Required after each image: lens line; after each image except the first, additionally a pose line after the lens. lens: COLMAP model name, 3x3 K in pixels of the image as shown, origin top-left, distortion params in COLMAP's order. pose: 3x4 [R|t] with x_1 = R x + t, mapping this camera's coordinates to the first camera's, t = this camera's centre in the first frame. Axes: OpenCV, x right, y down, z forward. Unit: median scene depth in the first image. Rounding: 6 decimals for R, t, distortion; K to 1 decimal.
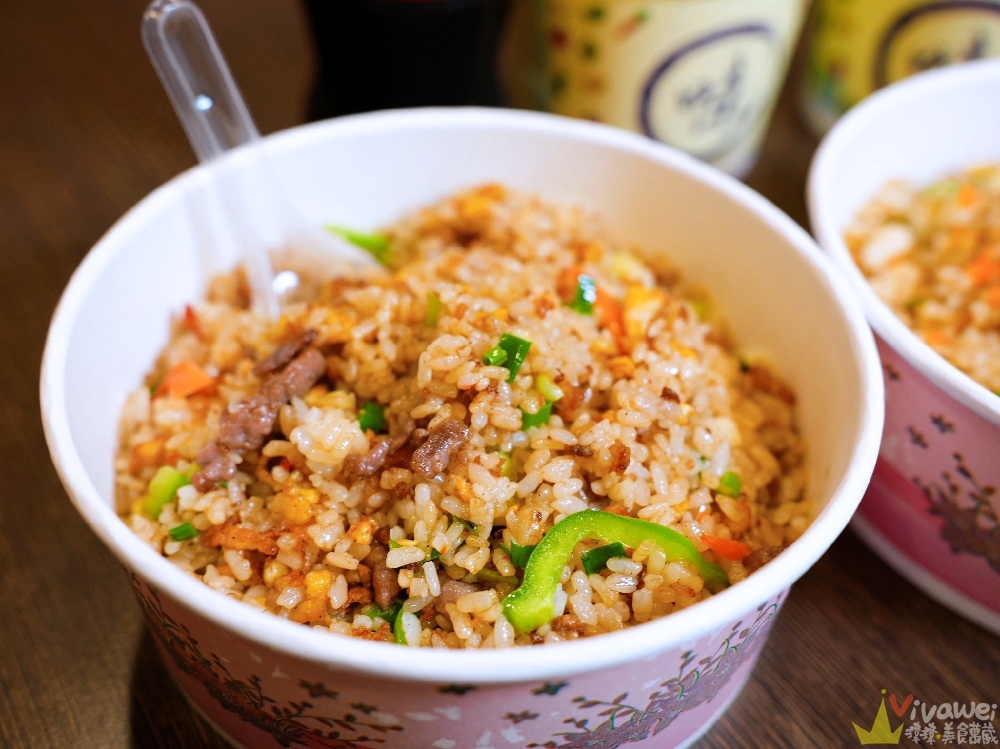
lens RADIAL K [[1130.6, 0, 500.0], [0, 1130.6, 374.5], [0, 0, 1]] dist [0.074006, 0.005367]
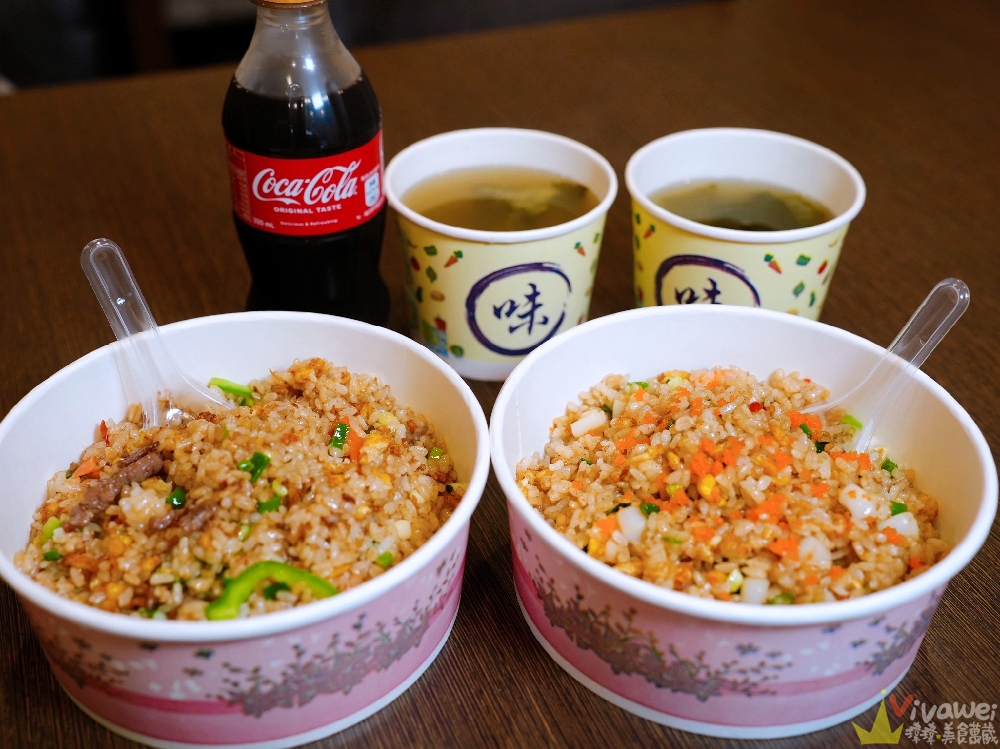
lens RADIAL K [[1139.9, 0, 500.0], [0, 1139.9, 374.5], [0, 0, 1]] dist [0.069310, 0.029077]
pose [[0.984552, 0.072596, -0.159335, 0.620510], [-0.094281, 0.986614, -0.133058, 0.040756], [0.147542, 0.146025, 0.978217, -0.596199]]
